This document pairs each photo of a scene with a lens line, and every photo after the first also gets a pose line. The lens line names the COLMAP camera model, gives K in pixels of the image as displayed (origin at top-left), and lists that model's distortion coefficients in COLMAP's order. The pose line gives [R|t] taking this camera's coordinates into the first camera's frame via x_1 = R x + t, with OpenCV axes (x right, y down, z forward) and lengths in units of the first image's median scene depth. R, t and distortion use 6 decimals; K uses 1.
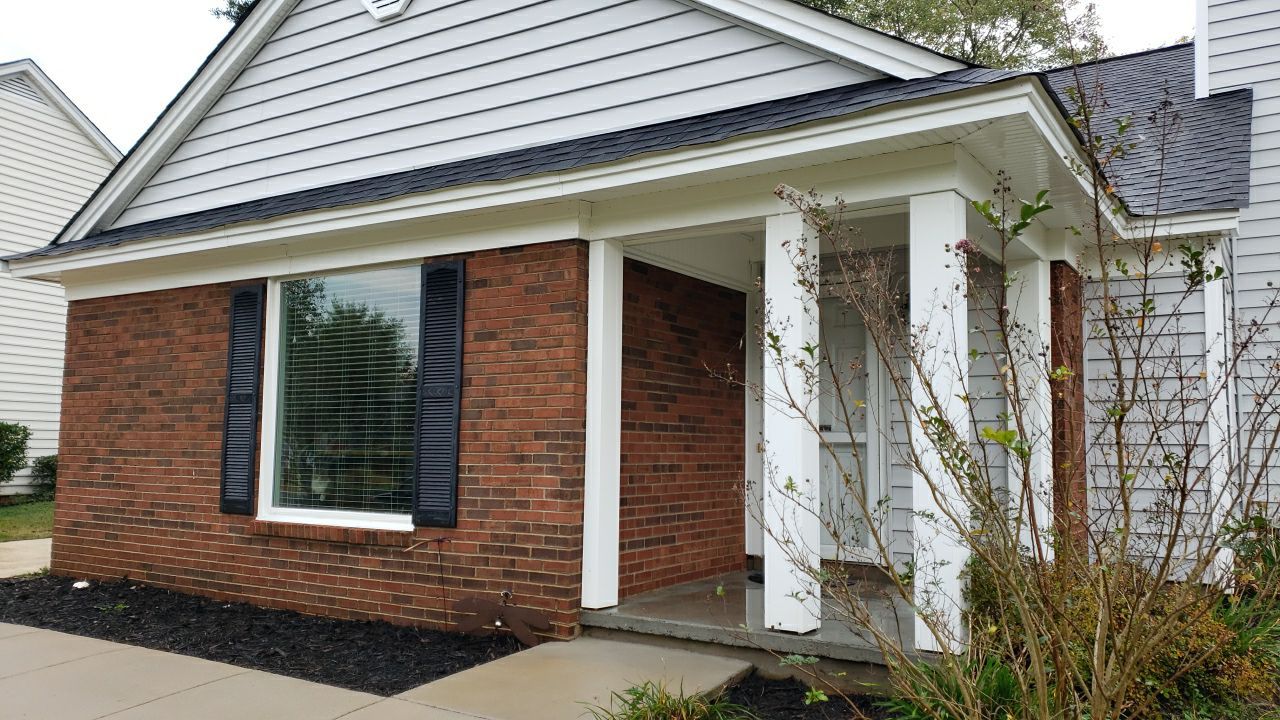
lens RADIAL K [[993.5, 0, 641.7], [0, 993.5, 381.1], [0, 0, 1]] dist [0.050301, -0.028821]
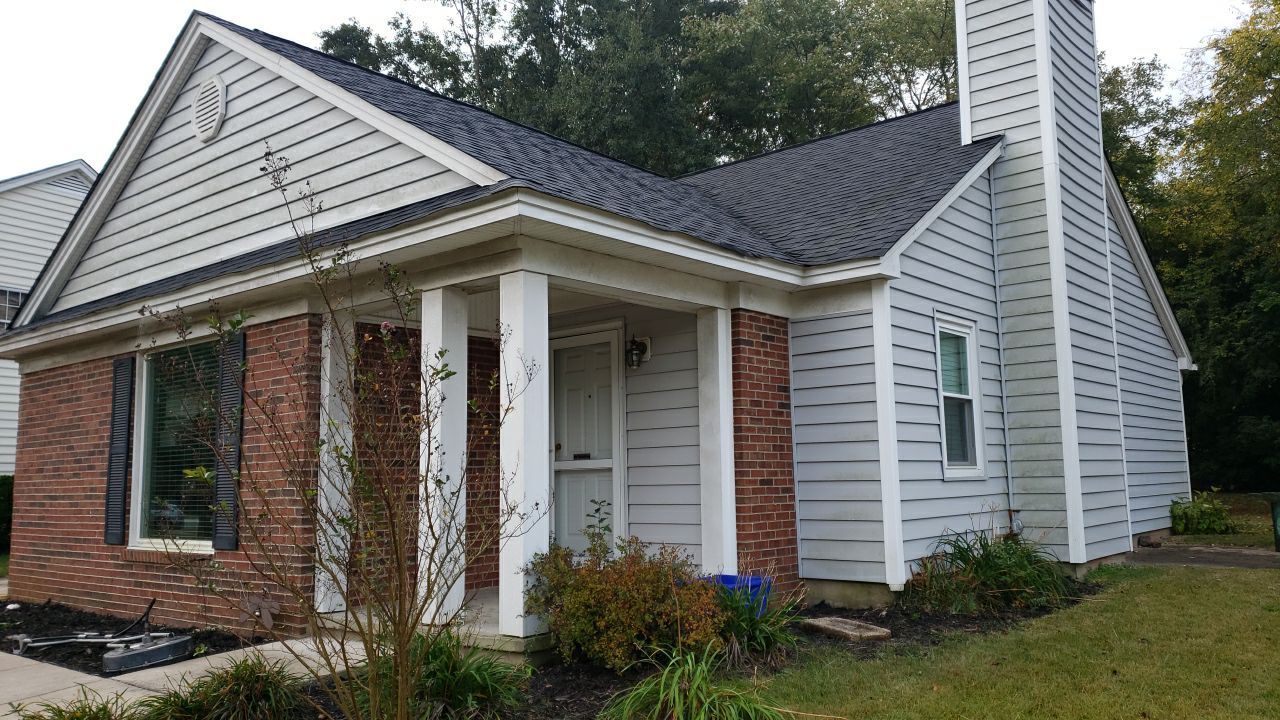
lens RADIAL K [[993.5, 0, 640.6], [0, 993.5, 371.0], [0, 0, 1]] dist [0.050301, -0.028821]
pose [[0.991664, -0.045320, -0.120617, 0.369782], [0.040502, 0.998292, -0.042102, -0.001478], [0.122319, 0.036865, 0.991806, -0.140359]]
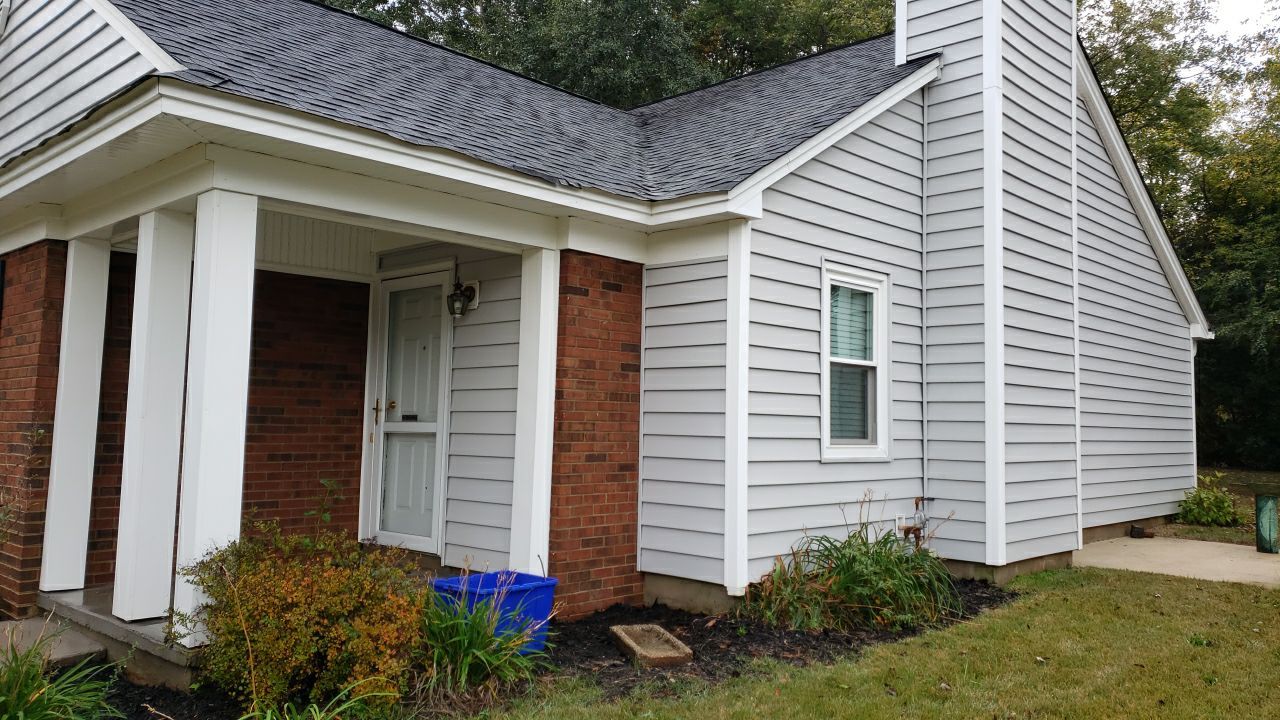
lens RADIAL K [[993.5, 0, 637.4], [0, 993.5, 358.8], [0, 0, 1]] dist [0.050301, -0.028821]
pose [[0.982207, -0.005733, -0.187715, 0.560716], [0.005383, 0.999983, -0.002372, -0.008585], [0.187725, 0.001319, 0.982221, 0.050395]]
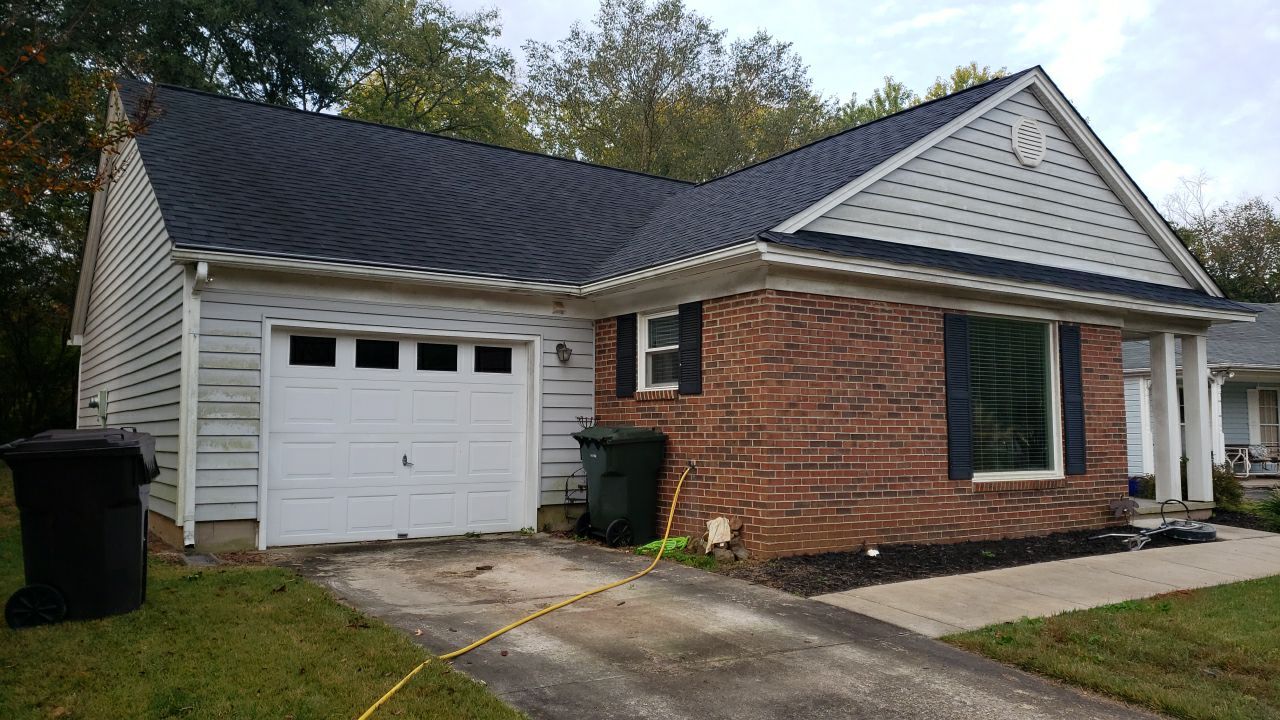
lens RADIAL K [[993.5, 0, 645.8], [0, 993.5, 353.0], [0, 0, 1]] dist [0.050301, -0.028821]
pose [[0.389413, 0.058731, 0.919189, -1.752886], [-0.061862, 0.997379, -0.037520, 0.035114], [-0.918983, -0.042252, 0.392026, 0.818212]]
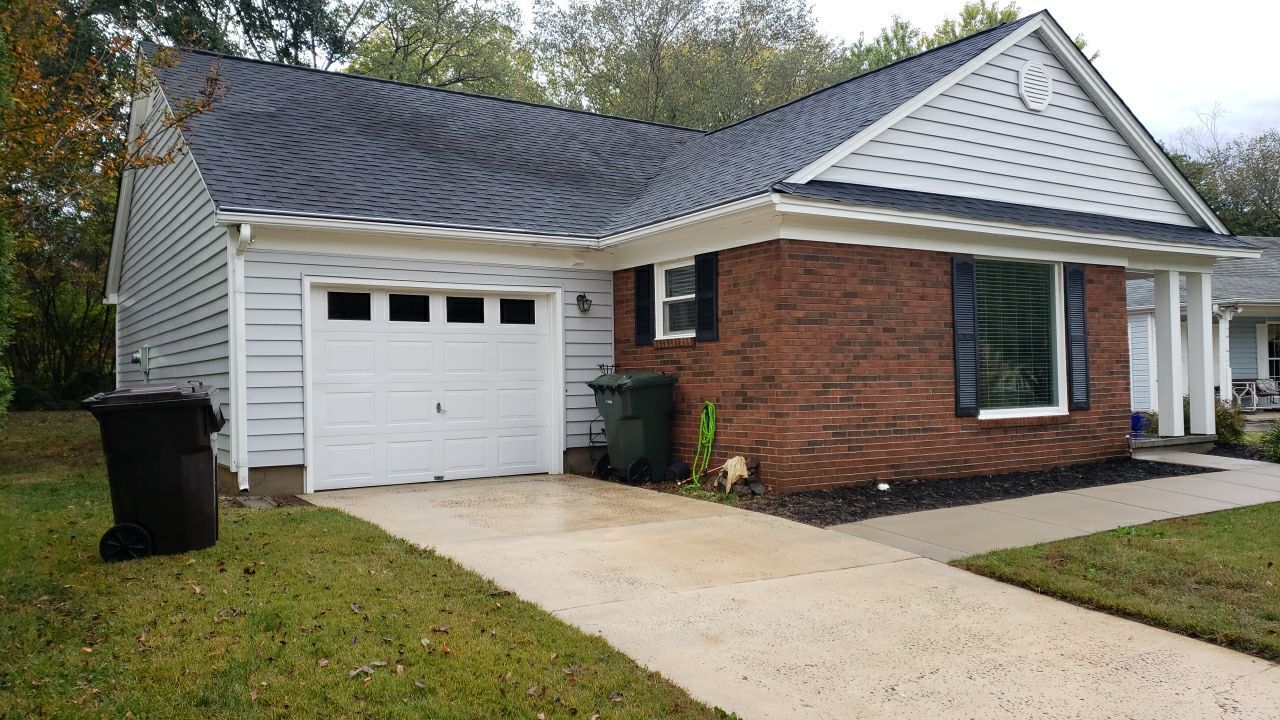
lens RADIAL K [[993.5, 0, 636.0], [0, 993.5, 359.6], [0, 0, 1]] dist [0.050301, -0.028821]
pose [[0.405136, -0.004157, 0.914247, -1.813108], [-0.043092, 0.998791, 0.023637, 0.034473], [-0.913240, -0.048973, 0.404467, 0.809933]]
